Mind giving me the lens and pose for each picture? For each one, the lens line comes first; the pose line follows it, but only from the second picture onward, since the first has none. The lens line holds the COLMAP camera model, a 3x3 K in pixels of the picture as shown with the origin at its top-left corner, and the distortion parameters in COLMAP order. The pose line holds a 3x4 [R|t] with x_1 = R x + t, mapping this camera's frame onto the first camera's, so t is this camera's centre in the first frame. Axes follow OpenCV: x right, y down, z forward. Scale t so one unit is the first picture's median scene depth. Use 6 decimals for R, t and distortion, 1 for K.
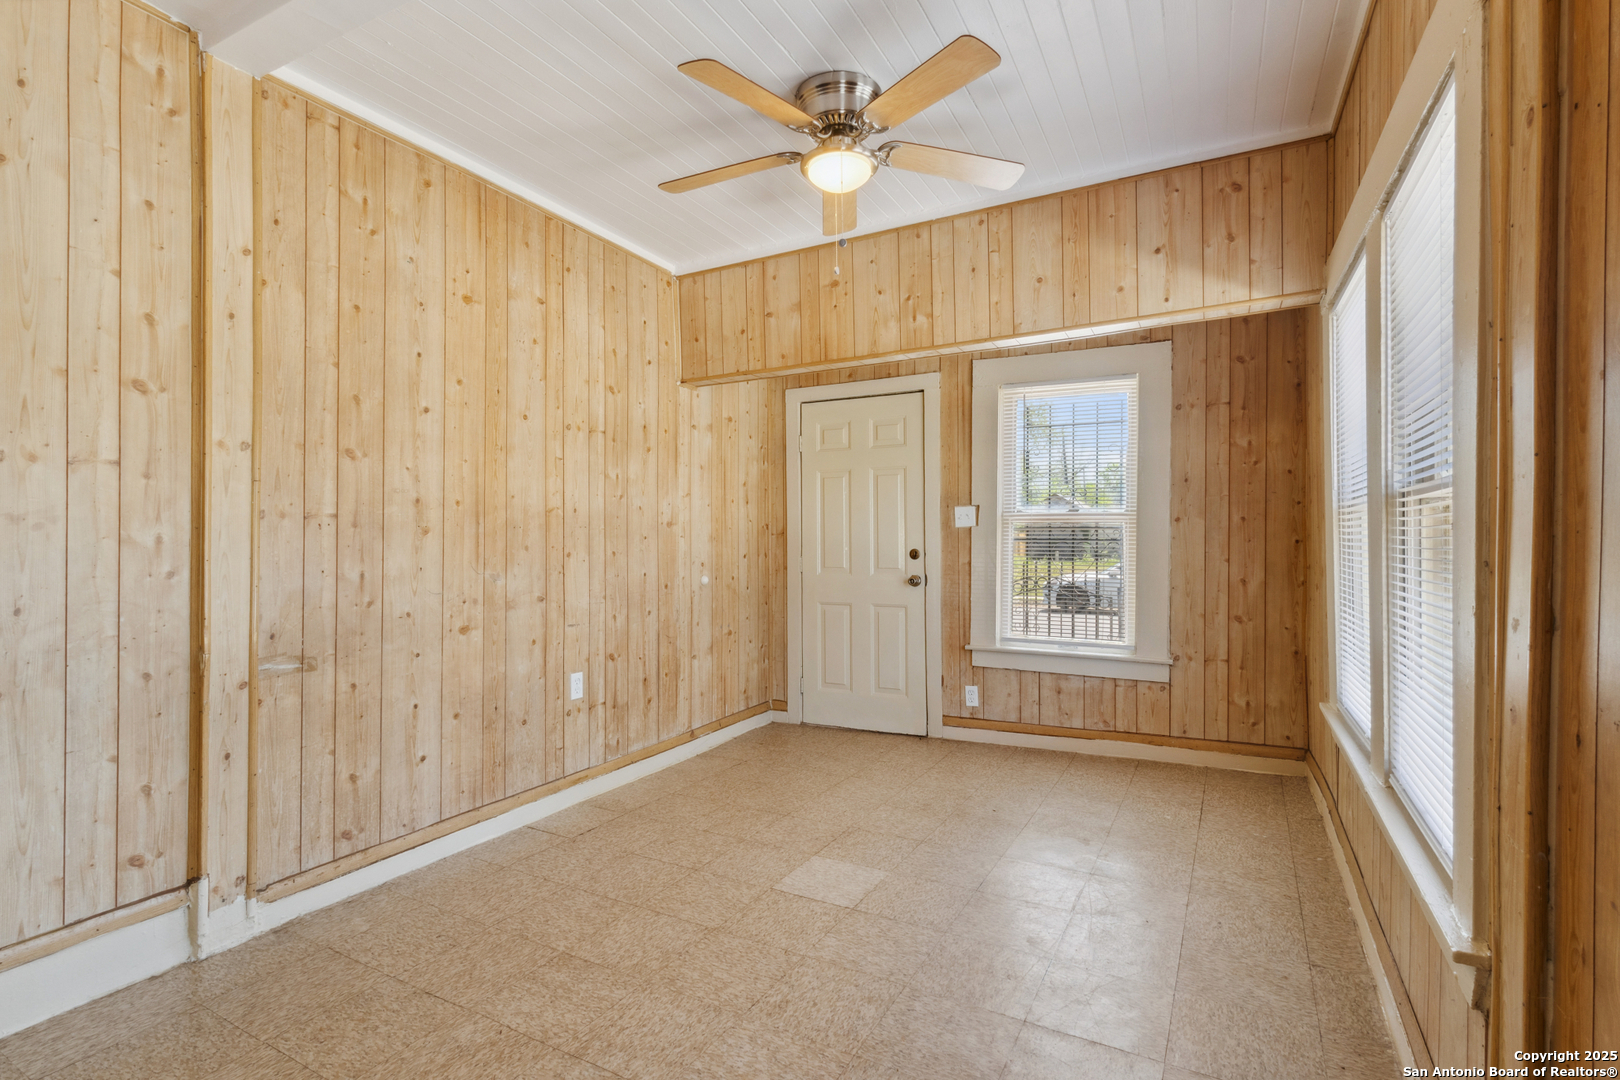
lens RADIAL K [[766.0, 0, 809.0], [0, 766.0, 537.8], [0, 0, 1]] dist [0.006711, 0.000669]
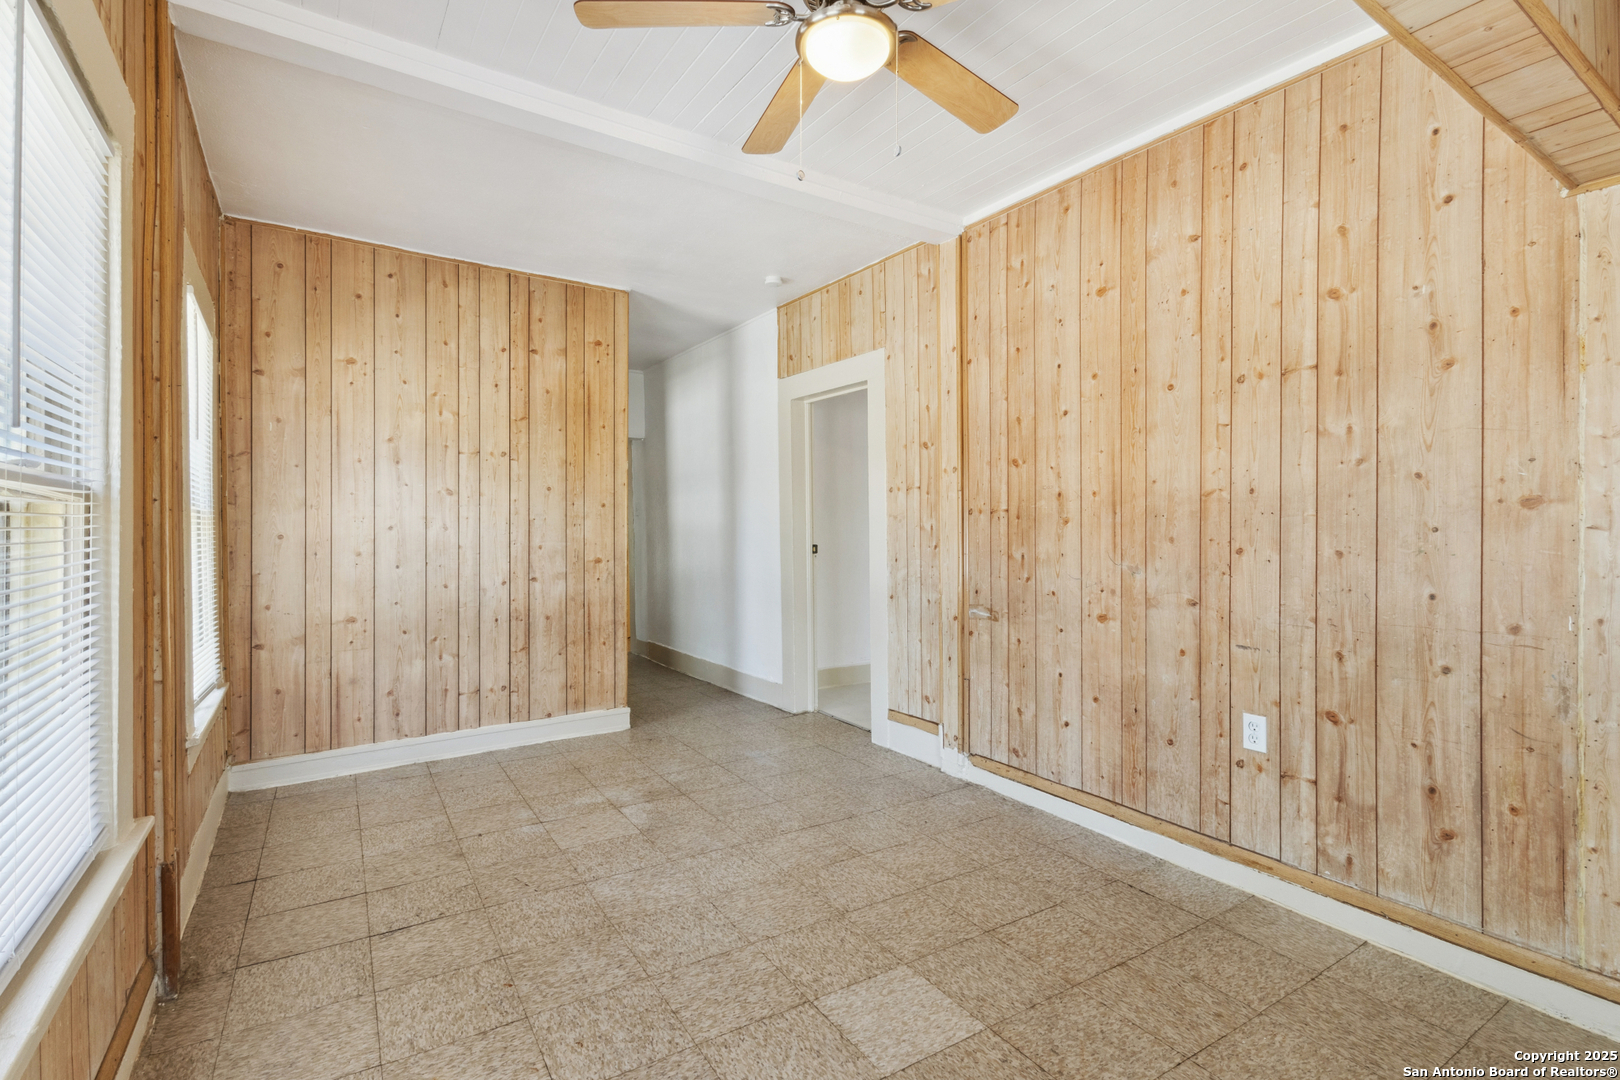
lens RADIAL K [[766.0, 0, 813.9], [0, 766.0, 519.8], [0, 0, 1]] dist [0.006711, 0.000669]
pose [[-0.475966, 0.001109, -0.879463, 0.624662], [0.003917, 0.999992, -0.000859, -0.010828], [0.879455, -0.003853, -0.475966, 1.147852]]
